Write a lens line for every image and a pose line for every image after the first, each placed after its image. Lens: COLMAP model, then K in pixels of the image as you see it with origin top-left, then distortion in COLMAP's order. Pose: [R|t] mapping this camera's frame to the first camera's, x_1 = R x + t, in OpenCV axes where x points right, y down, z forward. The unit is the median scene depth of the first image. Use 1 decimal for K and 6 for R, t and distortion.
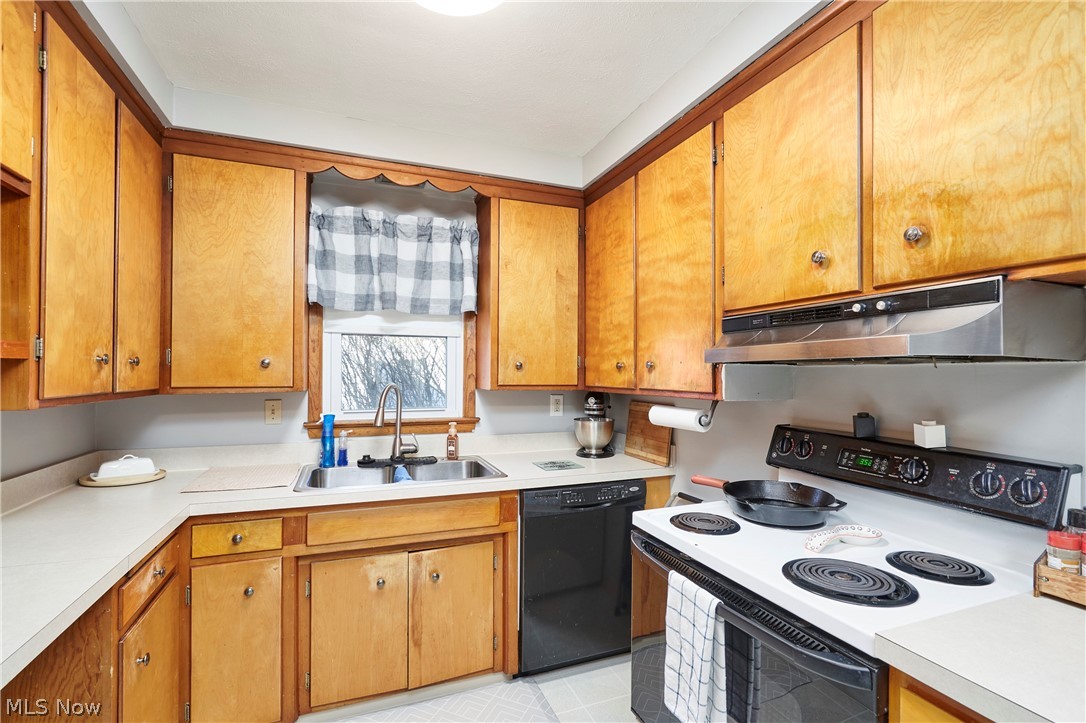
lens RADIAL K [[501.4, 0, 544.9], [0, 501.4, 366.4], [0, 0, 1]] dist [-0.002149, 0.000426]
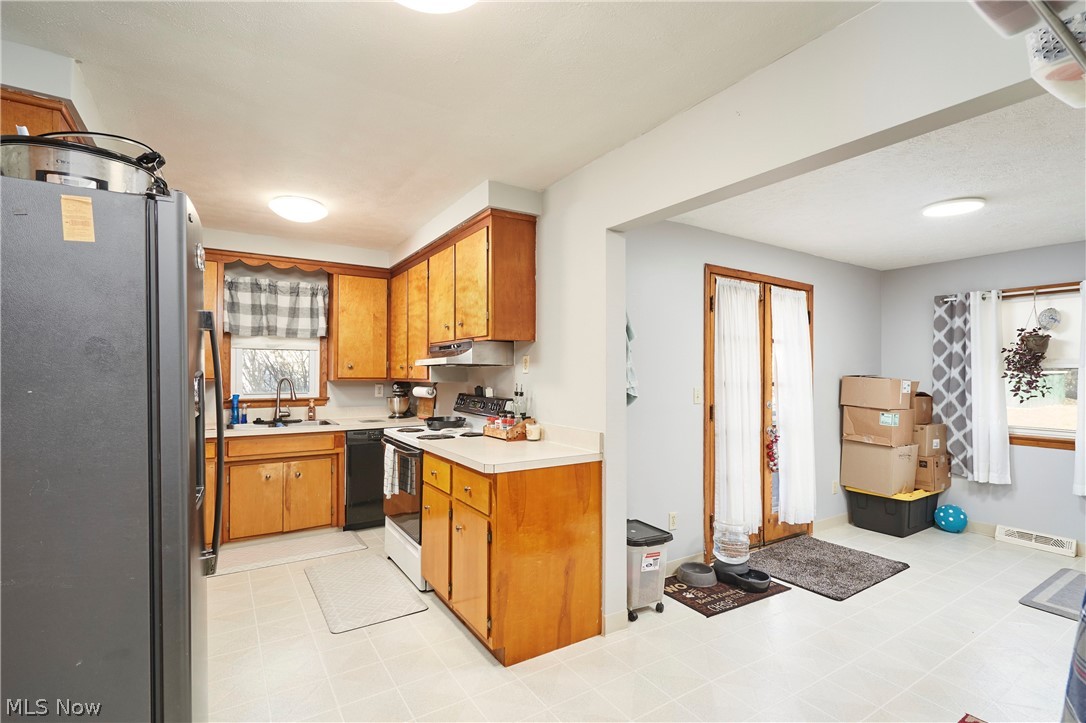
lens RADIAL K [[501.4, 0, 544.9], [0, 501.4, 366.4], [0, 0, 1]] dist [-0.002149, 0.000426]
pose [[0.980544, -0.001417, 0.196295, 0.282475], [0.001928, 0.999995, -0.002410, 0.002066], [-0.196290, 0.002742, 0.980542, -0.915106]]
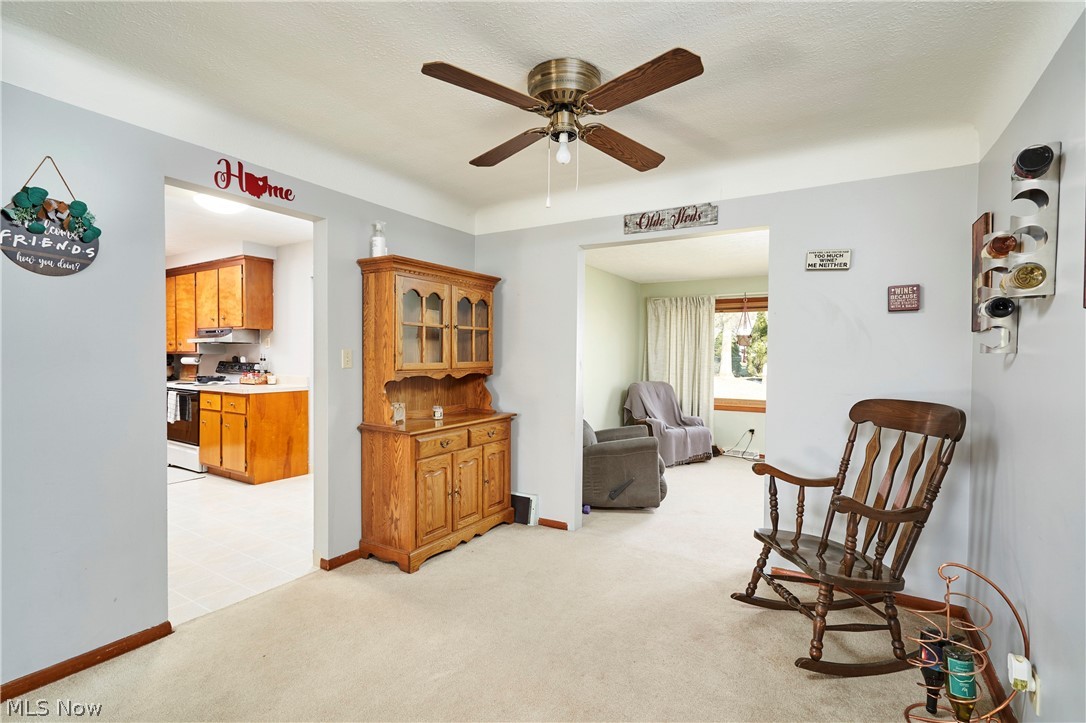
lens RADIAL K [[501.4, 0, 544.9], [0, 501.4, 366.4], [0, 0, 1]] dist [-0.002149, 0.000426]
pose [[0.799174, -0.009837, 0.601019, 0.125520], [-0.009919, 0.999514, 0.029549, 0.020044], [-0.601018, -0.029577, 0.798688, -2.221827]]
